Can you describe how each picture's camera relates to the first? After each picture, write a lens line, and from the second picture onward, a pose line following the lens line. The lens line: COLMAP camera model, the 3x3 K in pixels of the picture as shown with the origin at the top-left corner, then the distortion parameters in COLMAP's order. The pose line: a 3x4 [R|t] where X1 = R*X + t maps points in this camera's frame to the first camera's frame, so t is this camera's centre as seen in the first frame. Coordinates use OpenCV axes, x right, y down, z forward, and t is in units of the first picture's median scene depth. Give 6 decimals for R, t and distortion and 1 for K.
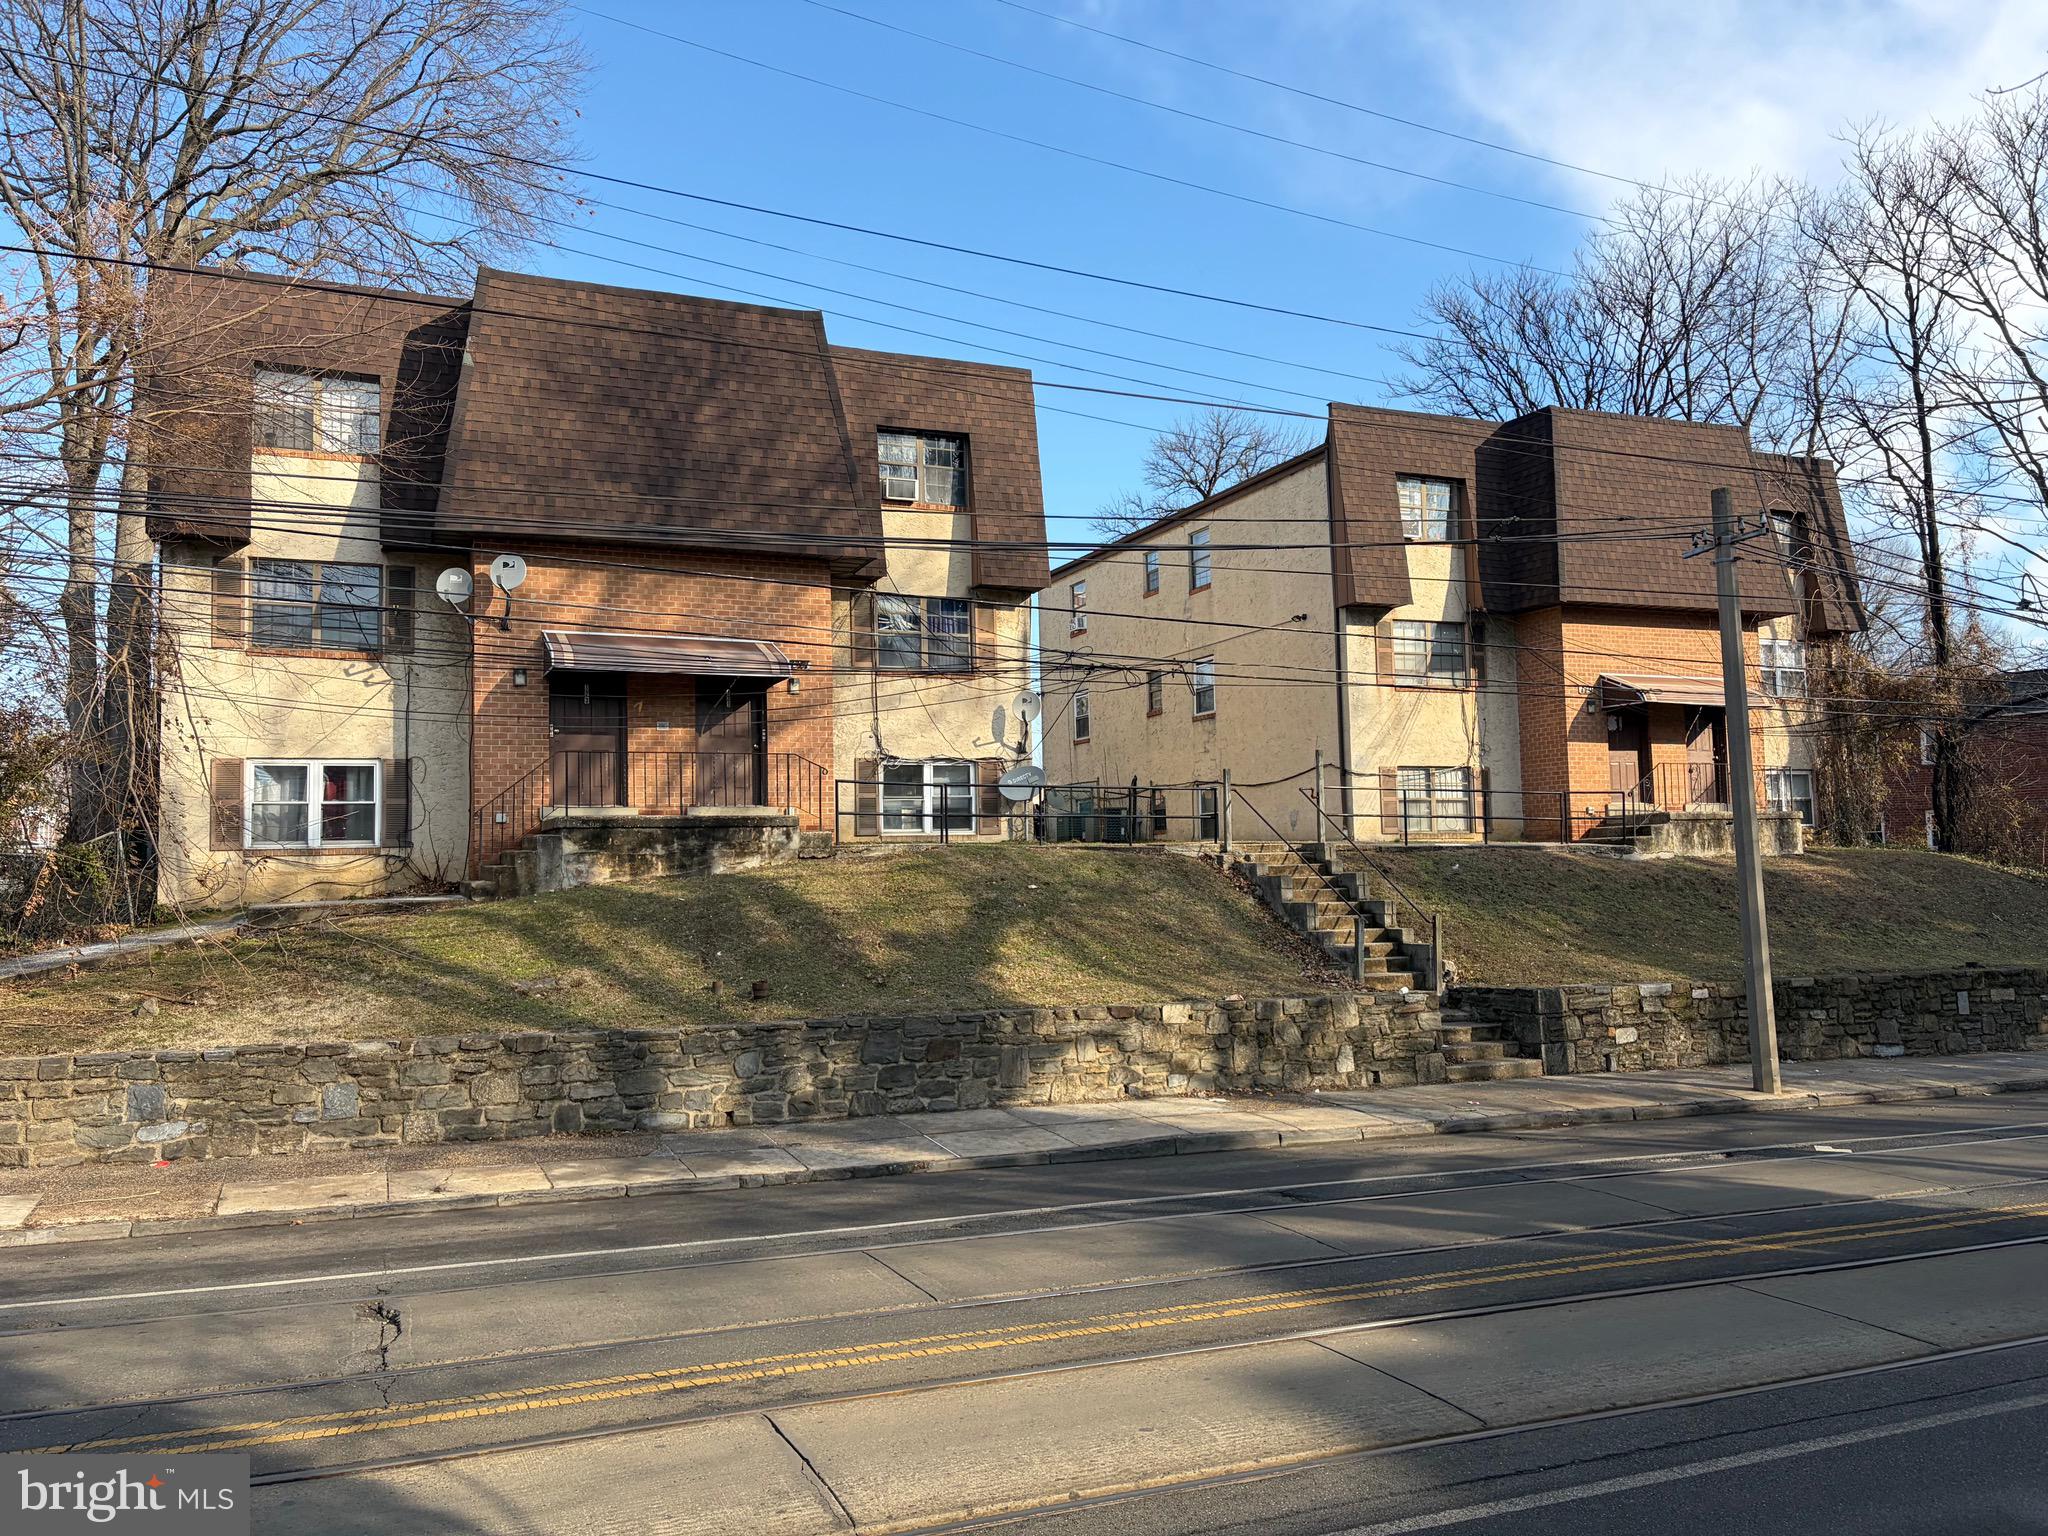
lens RADIAL K [[1539.8, 0, 1033.3], [0, 1539.8, 765.2], [0, 0, 1]] dist [0.057603, -0.060576]
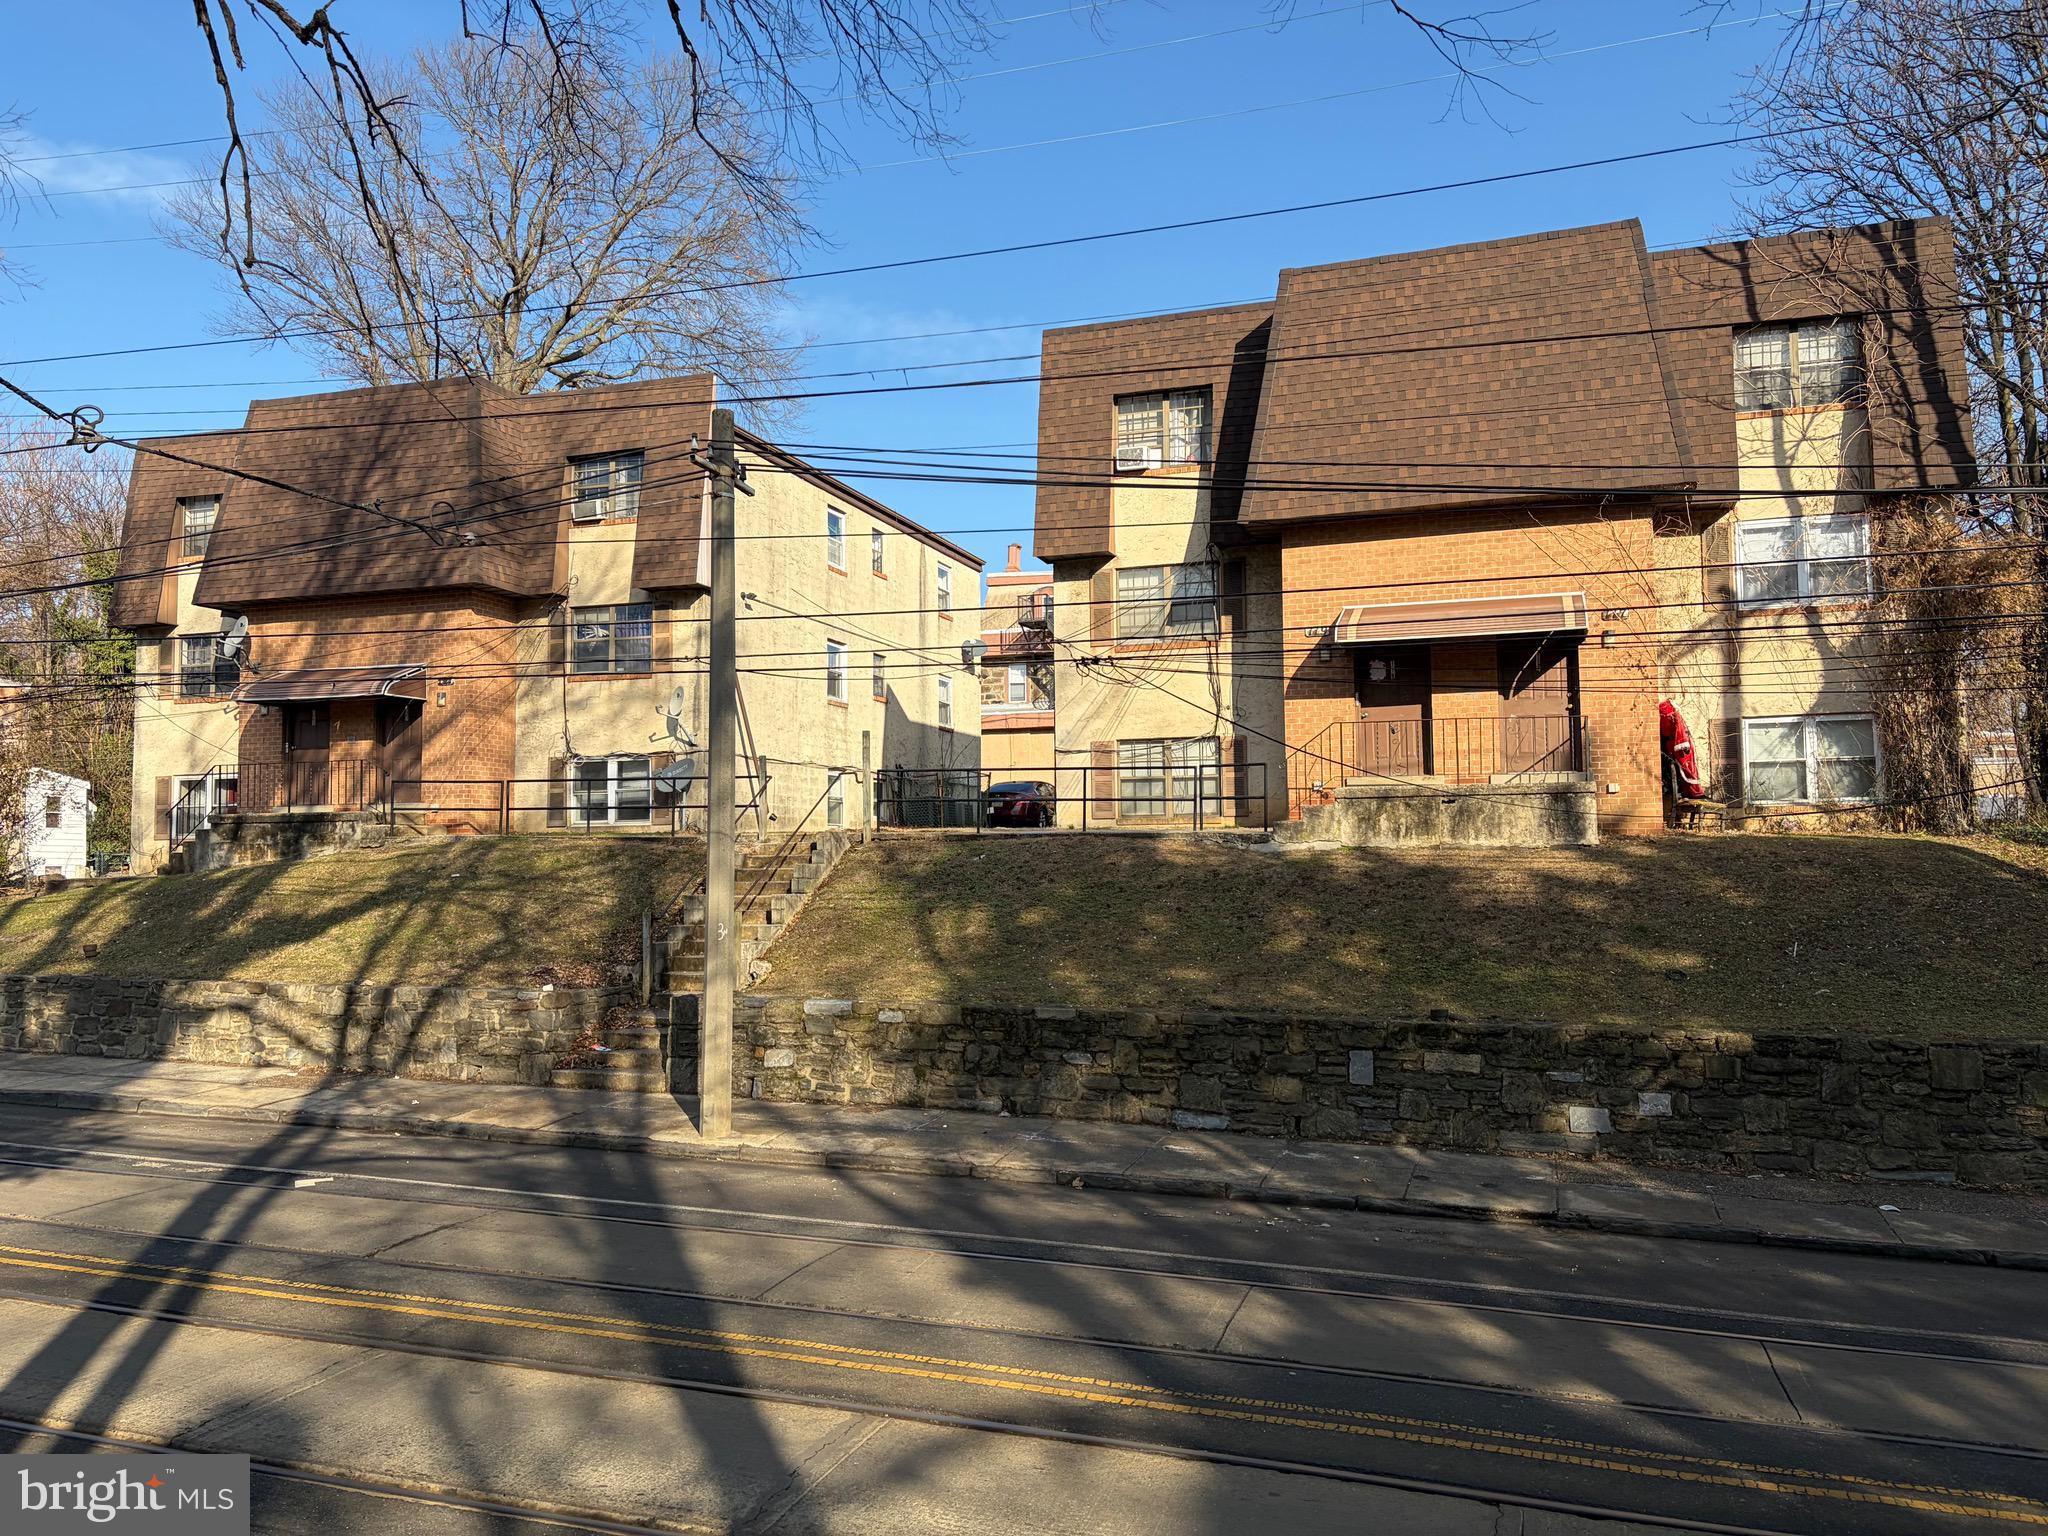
lens RADIAL K [[1540.8, 0, 1022.7], [0, 1540.8, 758.4], [0, 0, 1]] dist [0.050621, -0.047945]
pose [[0.744048, -0.033244, -0.667298, 0.997350], [0.039401, 0.999206, -0.005847, 0.018135], [0.666963, -0.021942, 0.744768, 0.433012]]
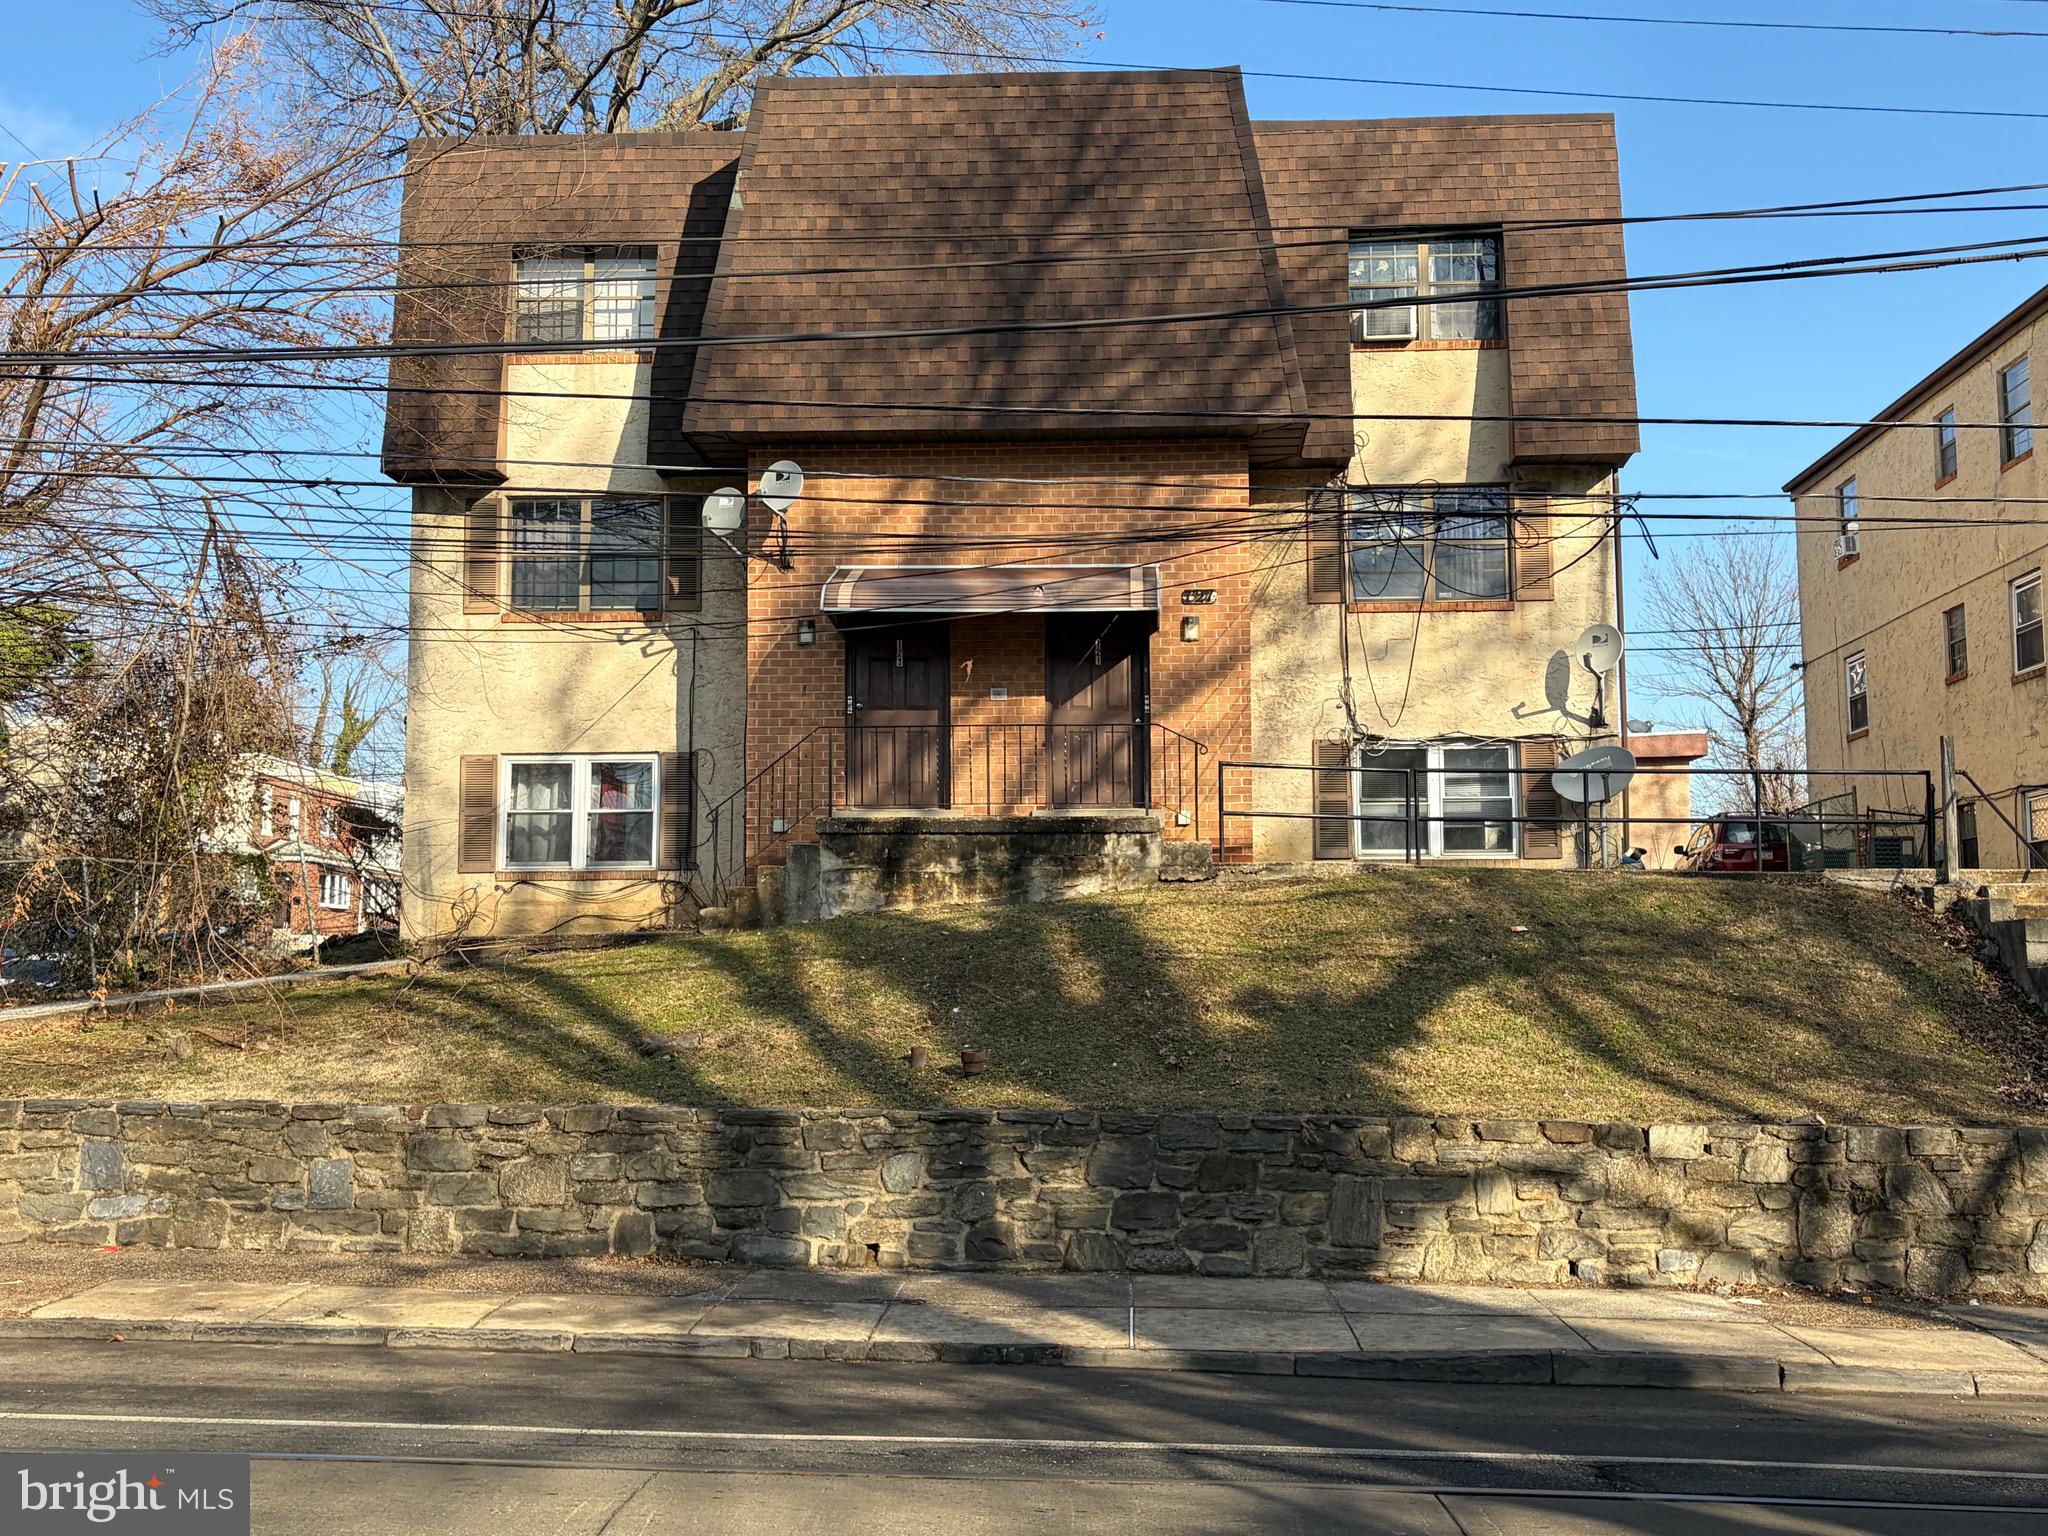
lens RADIAL K [[2041.7, 0, 1033.5], [0, 2041.7, 792.0], [0, 0, 1]] dist [0.090566, -0.160304]
pose [[0.897433, -0.022811, -0.440560, 0.177489], [0.013783, 0.999625, -0.023680, 0.040693], [0.440935, 0.015179, 0.897411, 0.186798]]
